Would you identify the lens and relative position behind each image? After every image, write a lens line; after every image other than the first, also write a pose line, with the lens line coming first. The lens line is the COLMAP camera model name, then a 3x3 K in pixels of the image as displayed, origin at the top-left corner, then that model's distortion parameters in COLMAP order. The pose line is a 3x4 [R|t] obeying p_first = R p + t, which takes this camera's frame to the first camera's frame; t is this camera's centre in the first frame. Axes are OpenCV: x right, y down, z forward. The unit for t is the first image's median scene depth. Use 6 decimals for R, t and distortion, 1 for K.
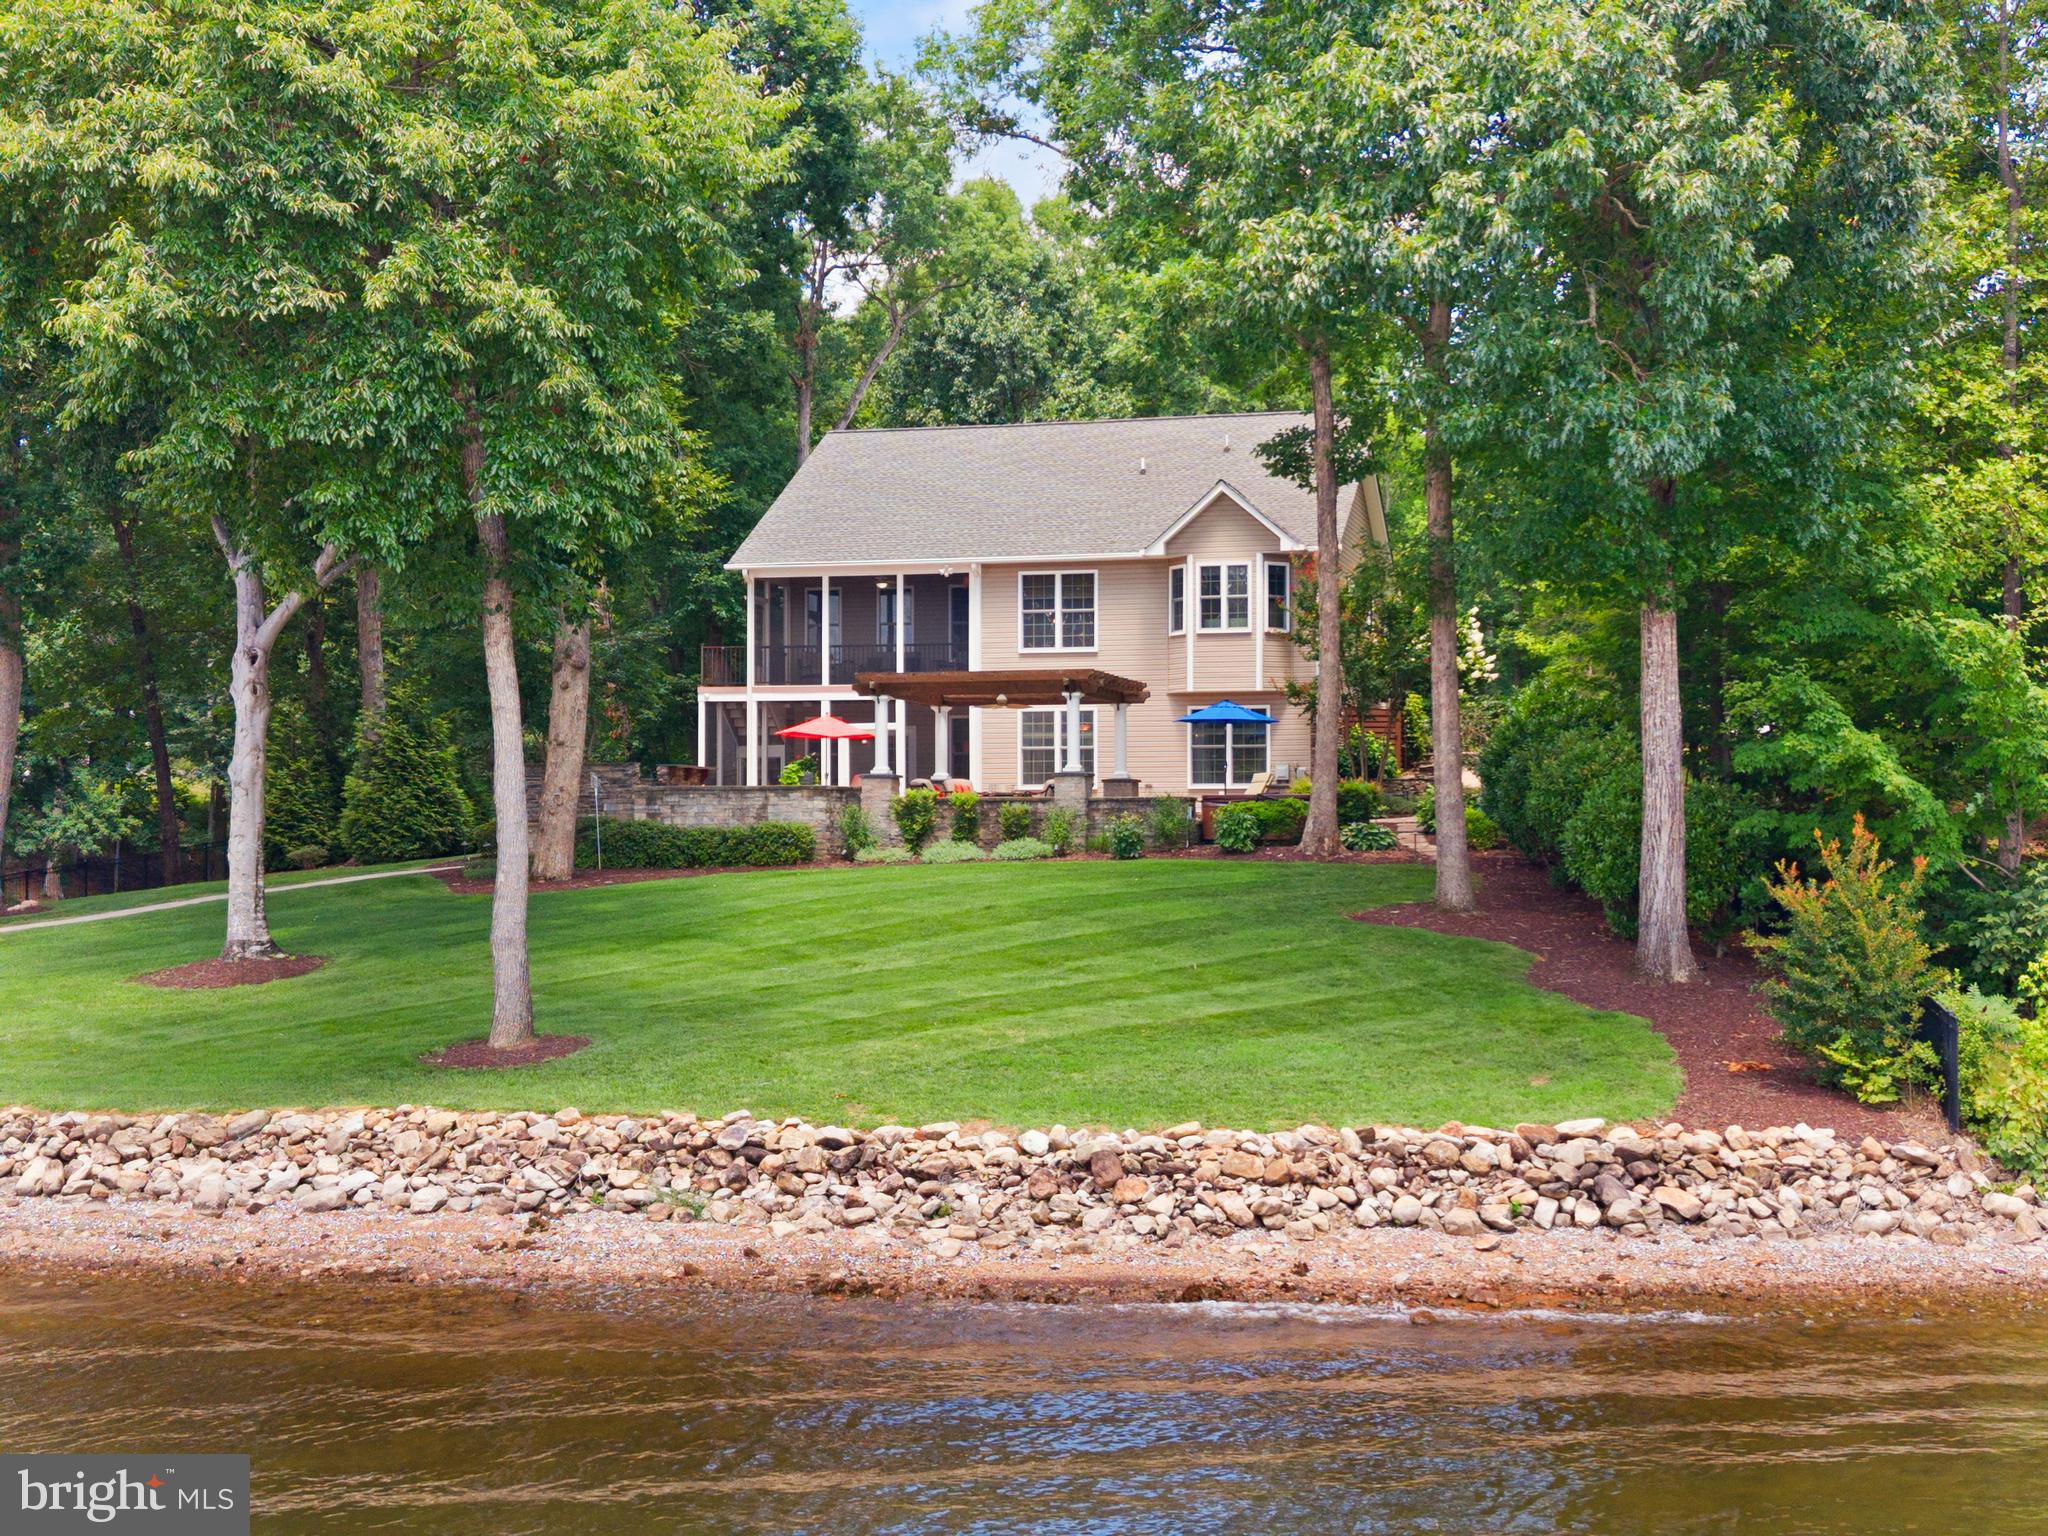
lens RADIAL K [[2870.4, 0, 1054.6], [0, 2870.4, 703.3], [0, 0, 1]] dist [0.361003, -1.139665]
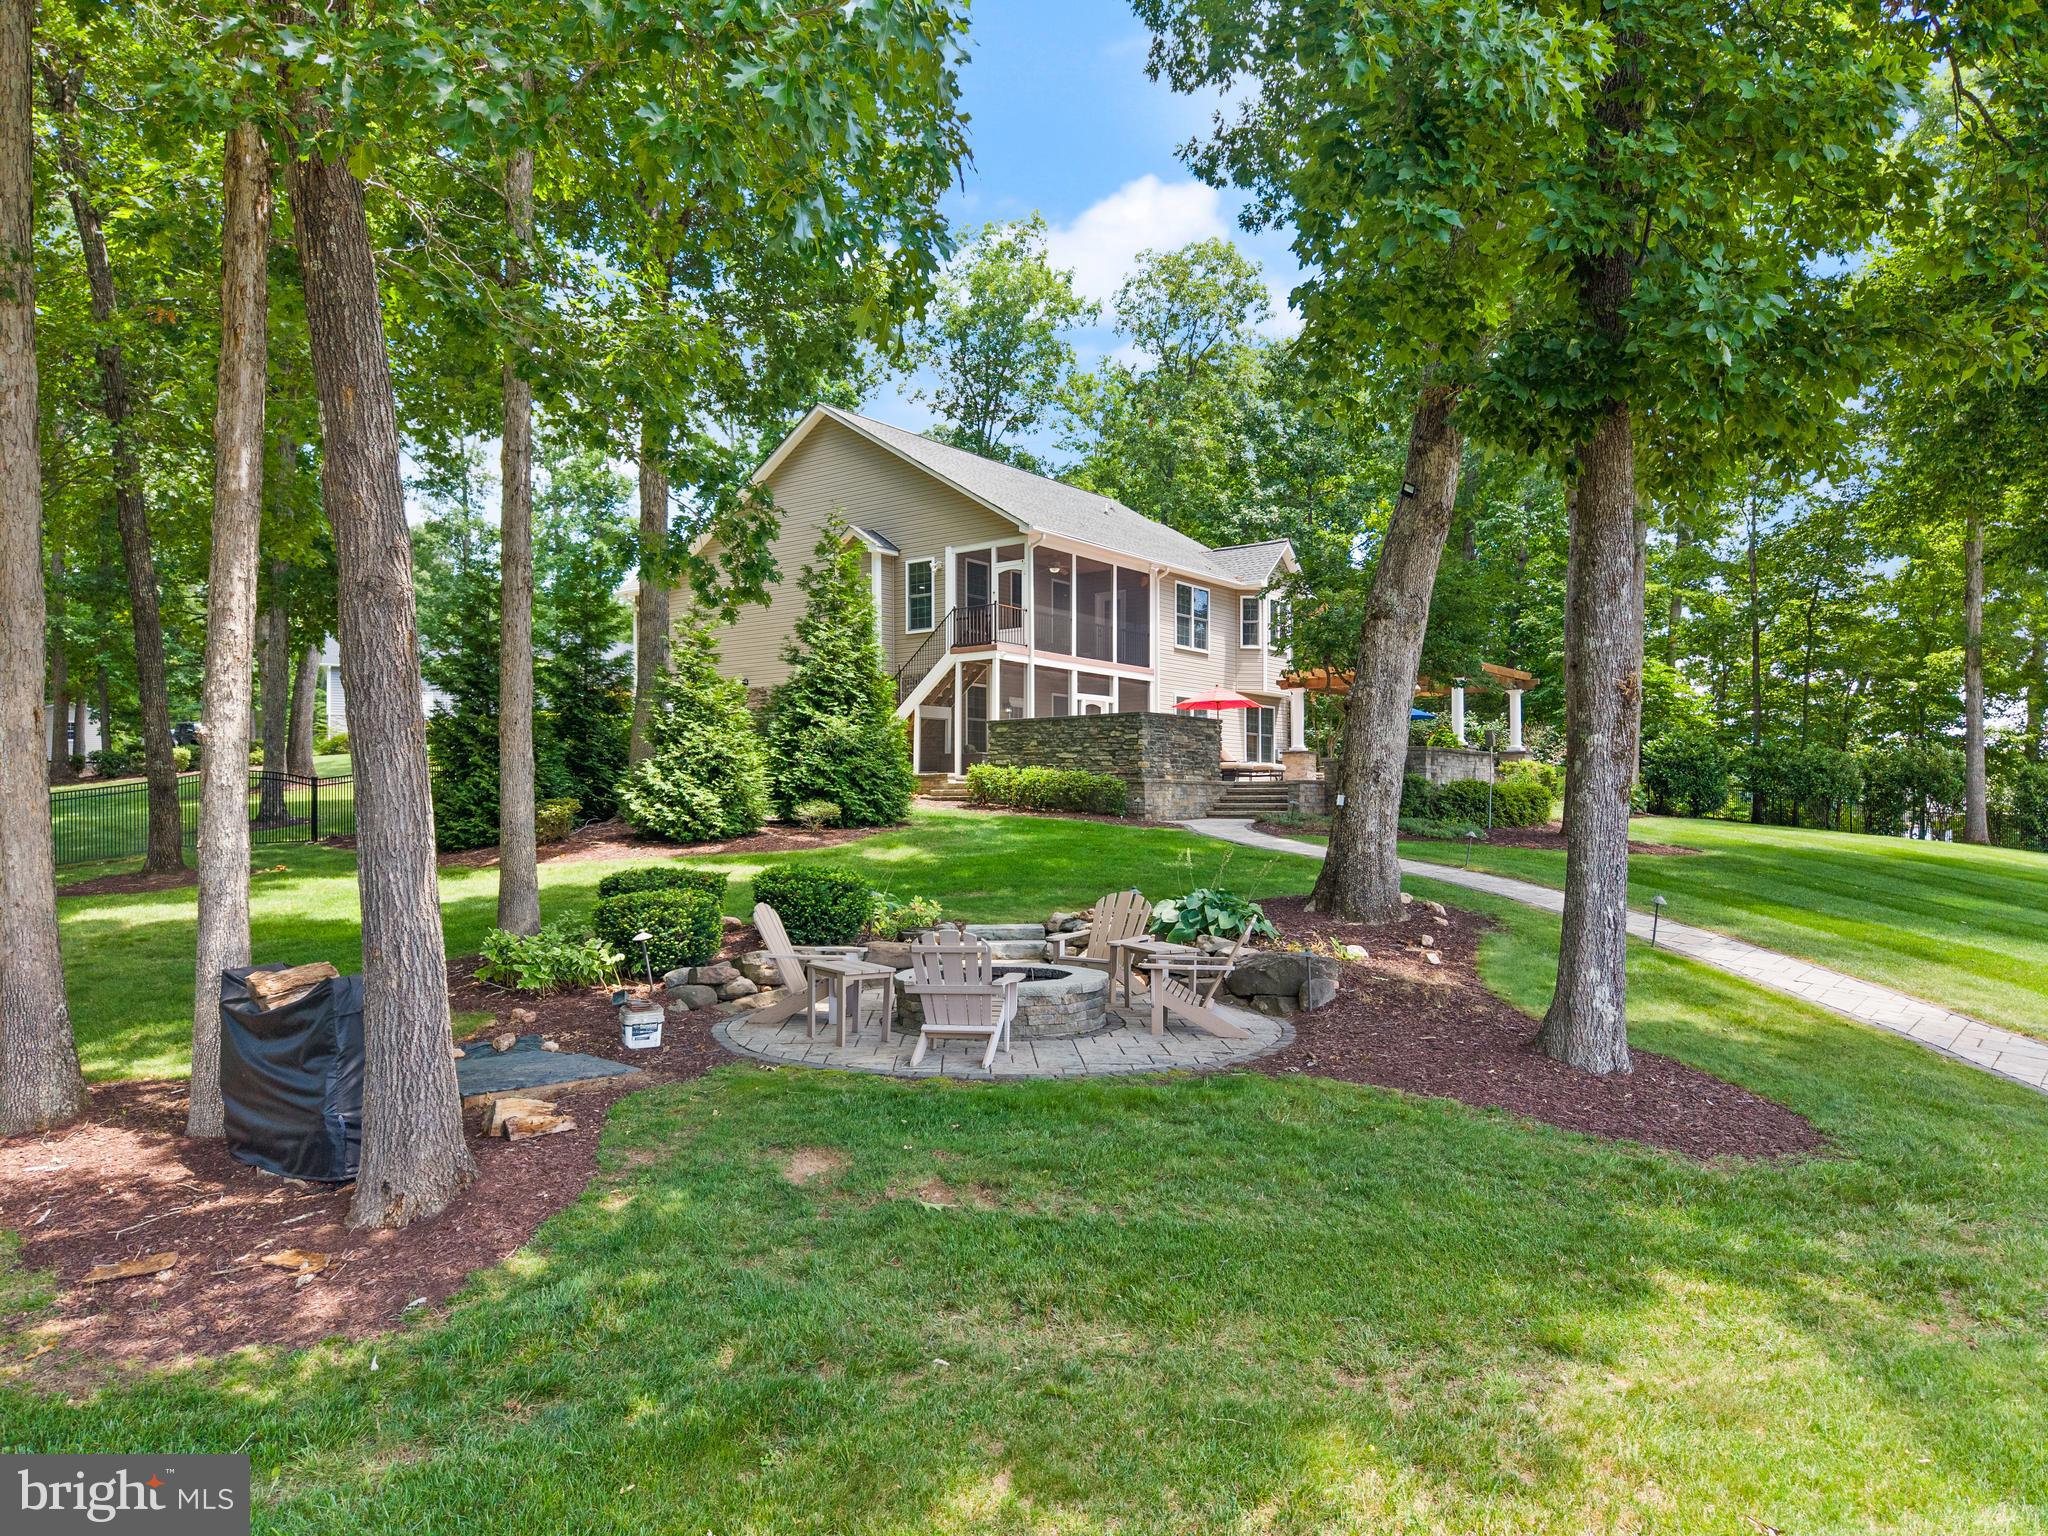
lens RADIAL K [[1447.2, 0, 1028.3], [0, 1447.2, 758.1], [0, 0, 1]] dist [0.141255, -0.233615]
pose [[0.380422, 0.047465, 0.923594, -1.006076], [-0.045963, 0.998418, -0.032379, 0.086136], [-0.923670, -0.030134, 0.382001, 1.398665]]
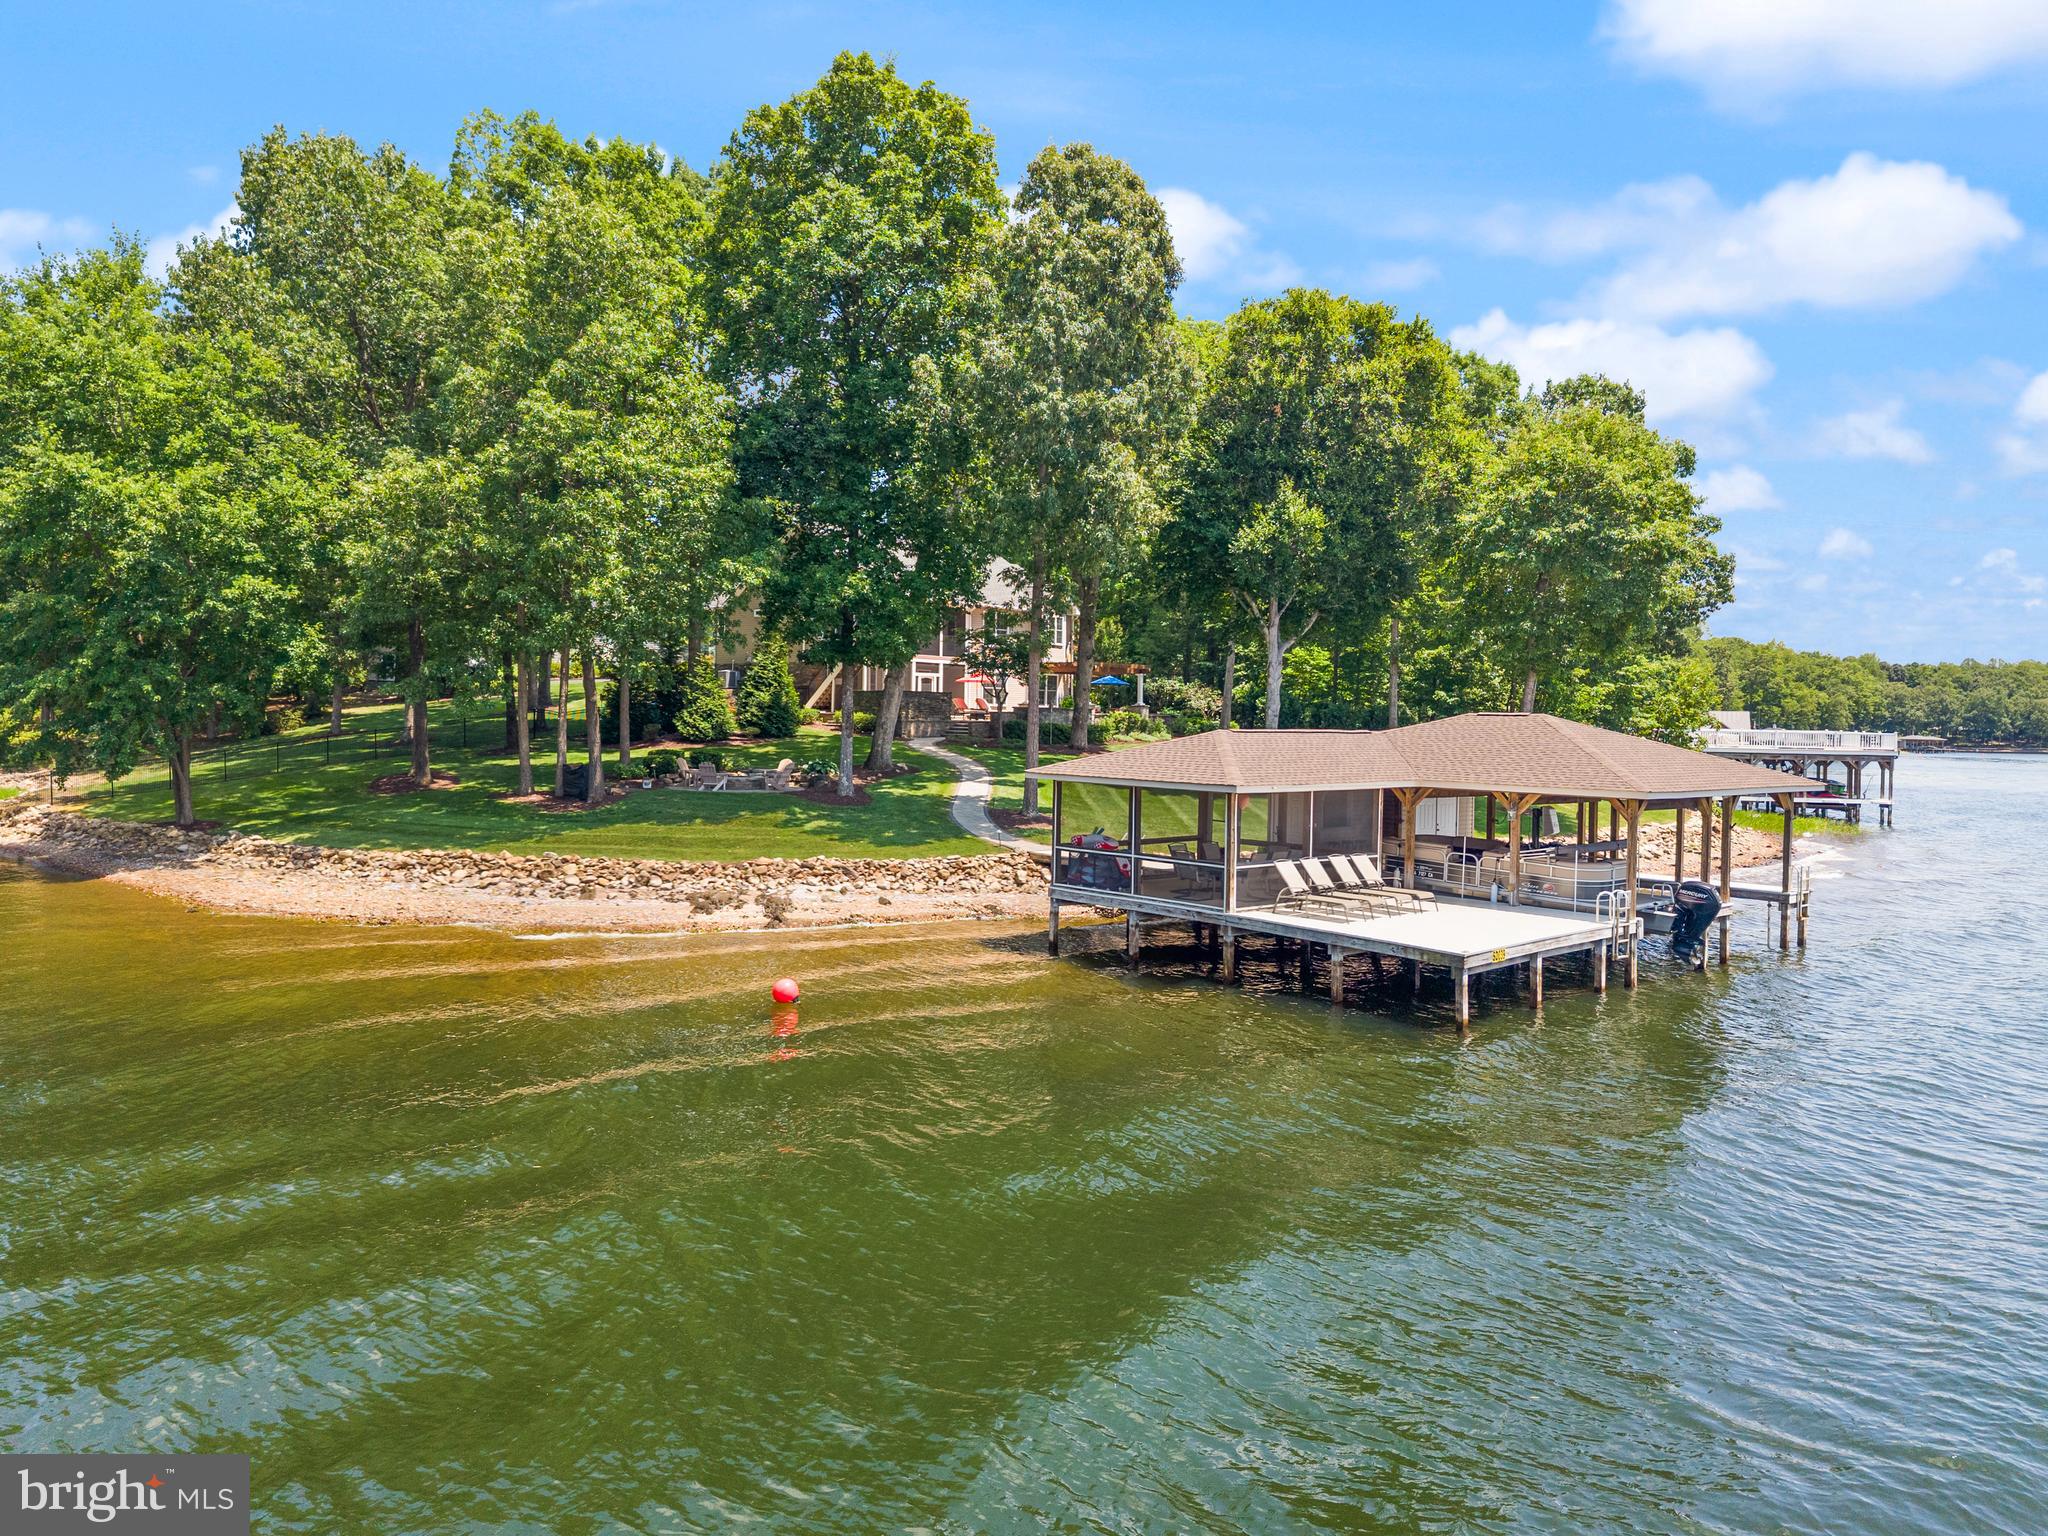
lens RADIAL K [[1412.1, 0, 1032.8], [0, 1412.1, 750.5], [0, 0, 1]] dist [0.042498, -0.055061]
pose [[0.499552, -0.010012, 0.866226, -1.677640], [-0.068363, 0.996359, 0.050941, 0.011356], [-0.863582, -0.084665, 0.497049, 0.652933]]
